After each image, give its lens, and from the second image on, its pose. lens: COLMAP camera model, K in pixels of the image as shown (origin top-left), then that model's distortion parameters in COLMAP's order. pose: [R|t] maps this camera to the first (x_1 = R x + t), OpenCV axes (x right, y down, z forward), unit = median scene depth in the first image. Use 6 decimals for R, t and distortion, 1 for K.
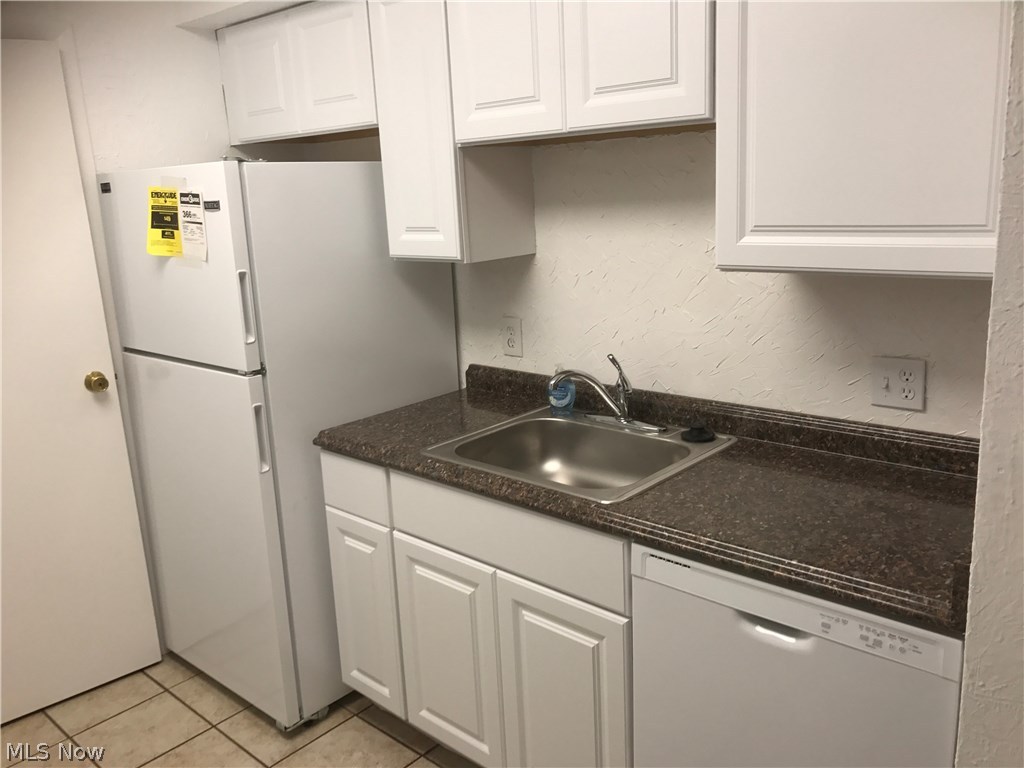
lens RADIAL K [[836.1, 0, 512.0], [0, 836.1, 384.0], [0, 0, 1]] dist [0.024685, -0.005393]
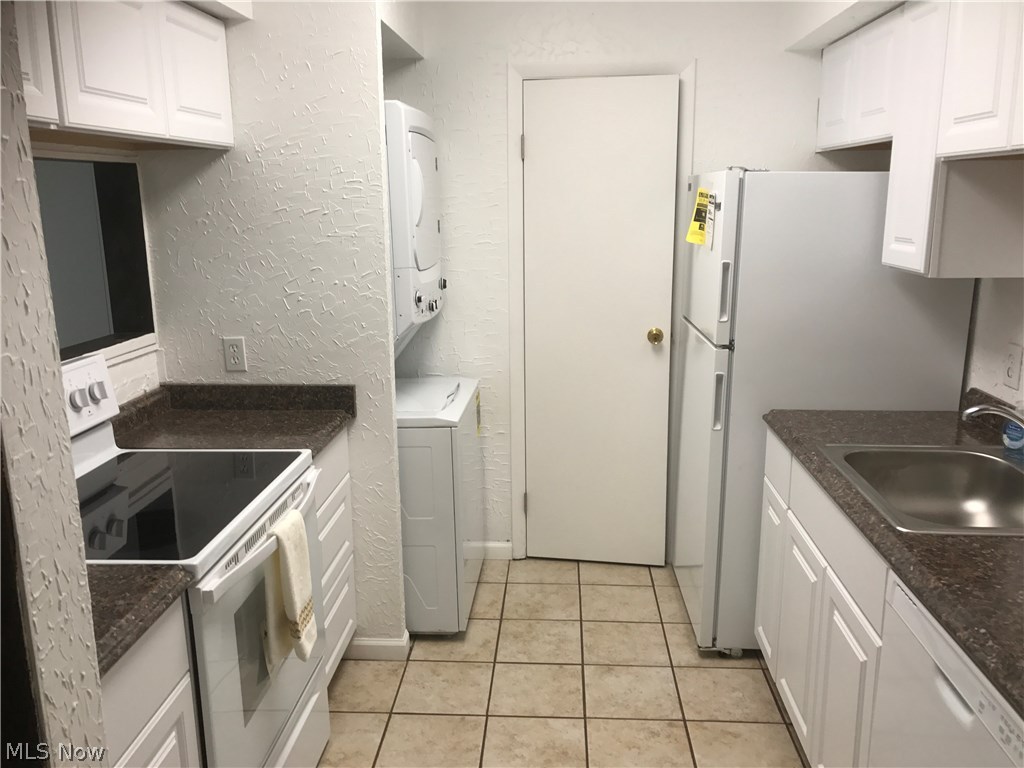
lens RADIAL K [[843.5, 0, 512.6], [0, 843.5, 390.6], [0, 0, 1]] dist [0.001600, 0.002093]
pose [[0.622114, 0.221997, -0.750794, 0.406321], [-0.207221, 0.971448, 0.115535, -0.027788], [0.755006, 0.083704, 0.650354, -0.008255]]
